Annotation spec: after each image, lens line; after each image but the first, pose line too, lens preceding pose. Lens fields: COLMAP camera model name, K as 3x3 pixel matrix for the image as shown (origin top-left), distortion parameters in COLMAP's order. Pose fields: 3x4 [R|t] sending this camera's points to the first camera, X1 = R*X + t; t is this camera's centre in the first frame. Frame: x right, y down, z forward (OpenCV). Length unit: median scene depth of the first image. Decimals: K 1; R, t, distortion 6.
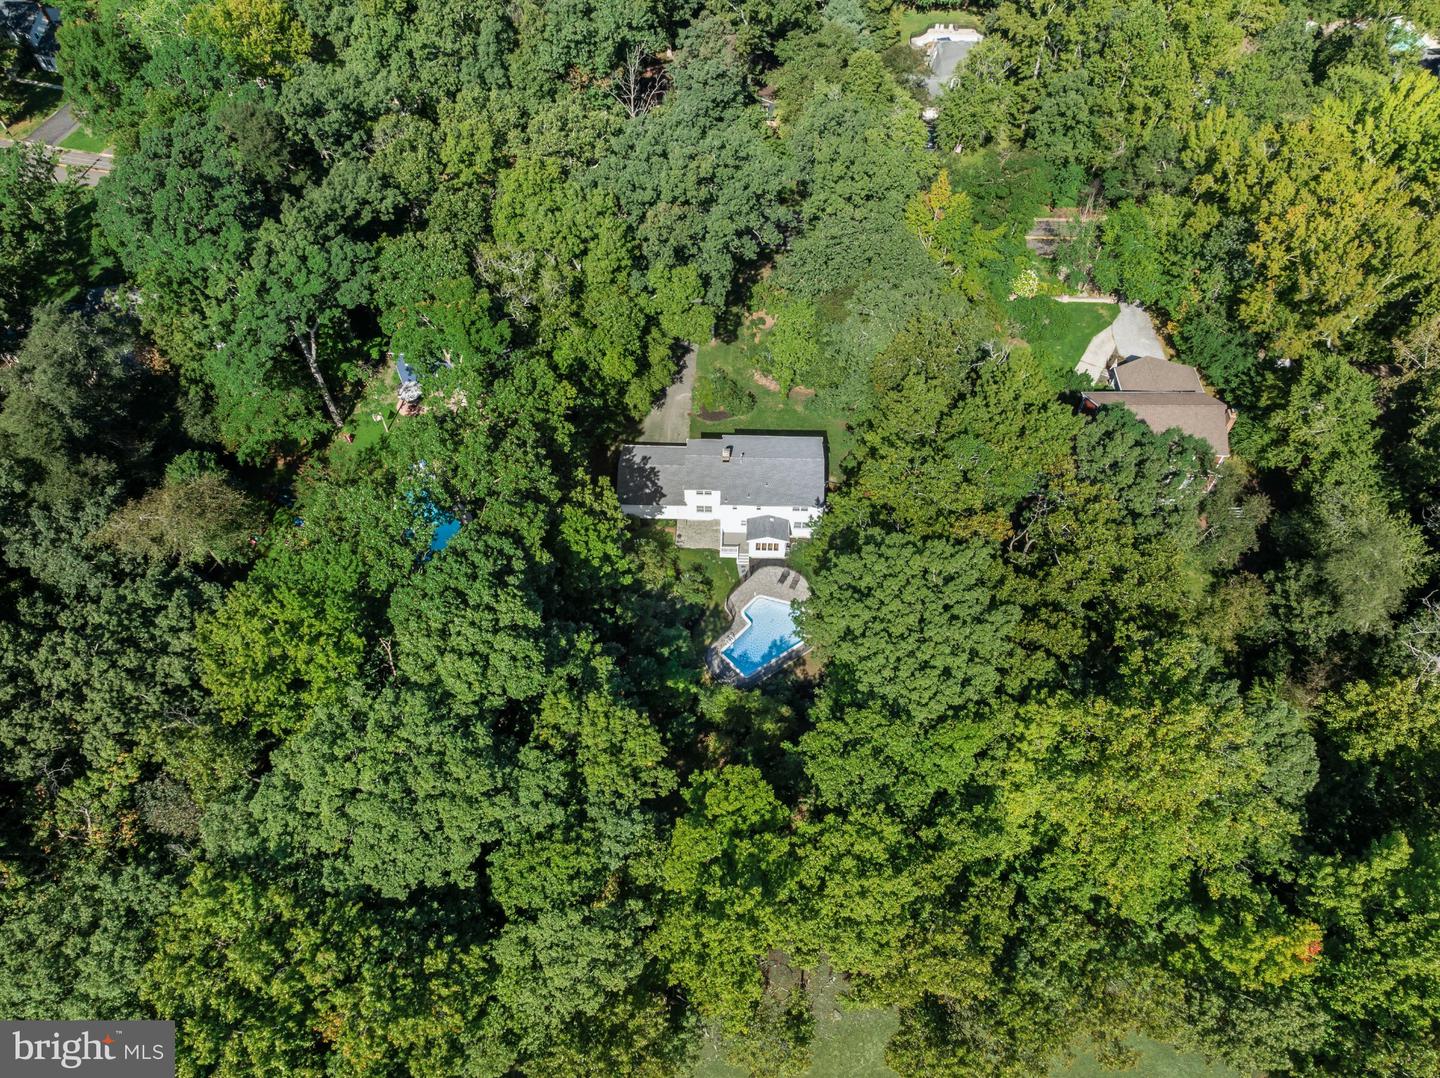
lens RADIAL K [[1010.9, 0, 720.0], [0, 1010.9, 539.0], [0, 0, 1]] dist [-0.001646, -0.000629]
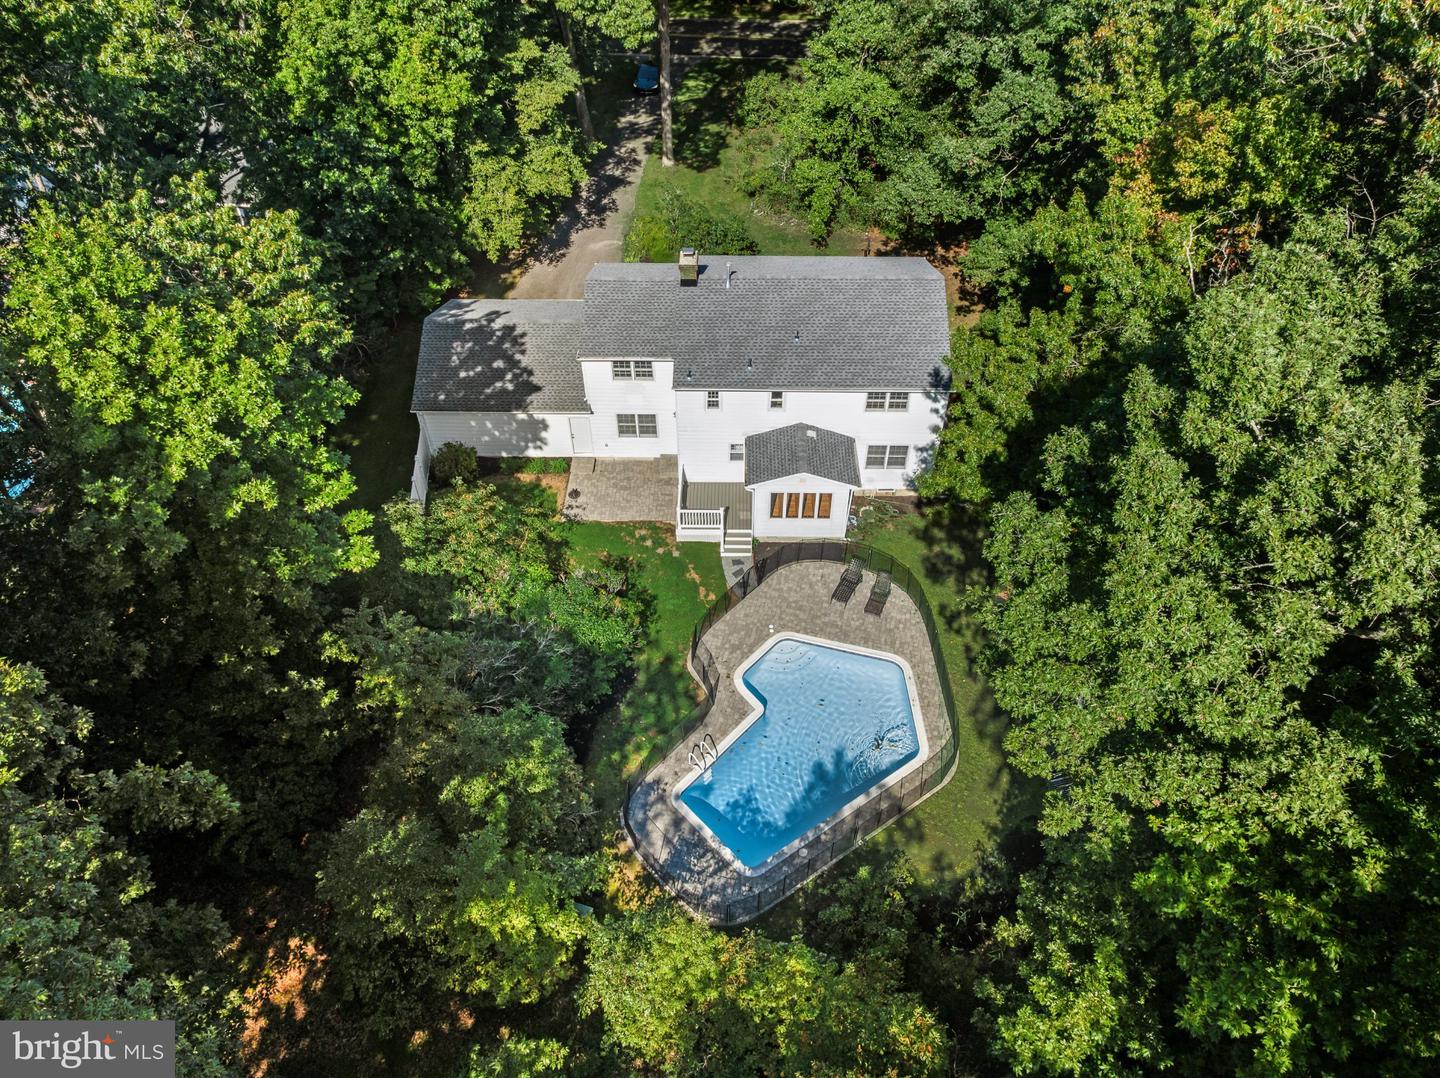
lens RADIAL K [[1010.9, 0, 720.0], [0, 1010.9, 539.0], [0, 0, 1]] dist [-0.001646, -0.000629]
pose [[0.999834, -0.005775, 0.017255, 0.010561], [0.008104, 0.990383, -0.138117, 0.074791], [-0.016291, 0.138234, 0.990266, 0.658908]]
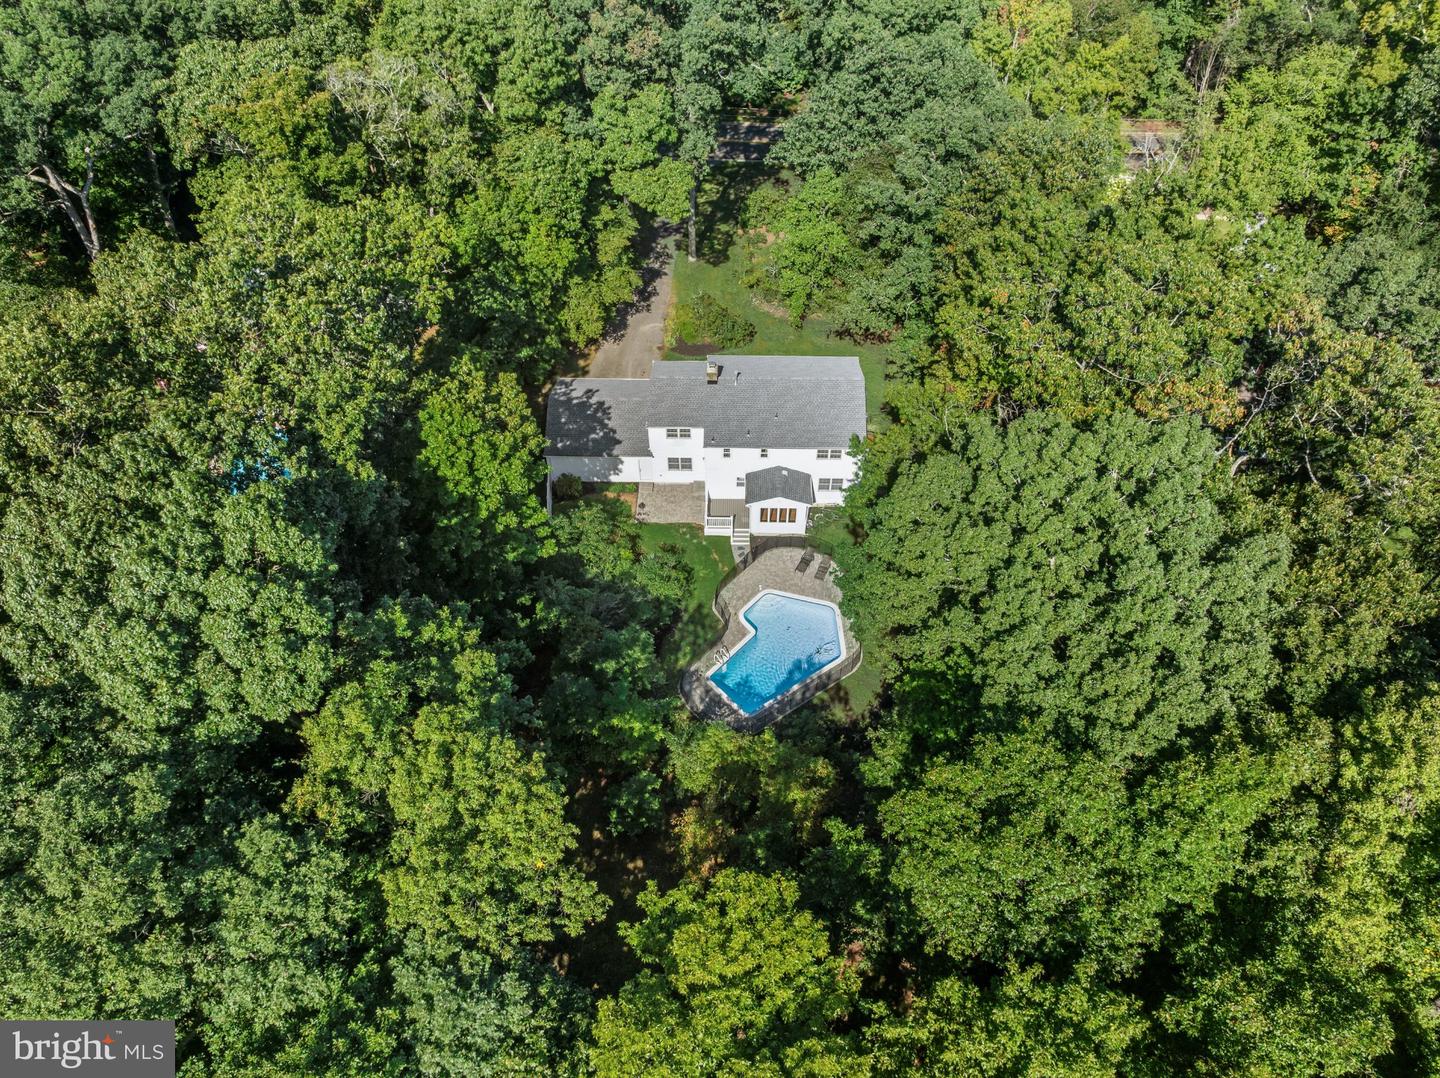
lens RADIAL K [[1001.6, 0, 740.8], [0, 1001.6, 534.9], [0, 0, 1]] dist [-0.003431, -0.000615]
pose [[0.999404, -0.004980, 0.034173, 0.001409], [0.008582, 0.994319, -0.106095, 0.090883], [-0.033450, 0.106325, 0.993769, 0.390068]]
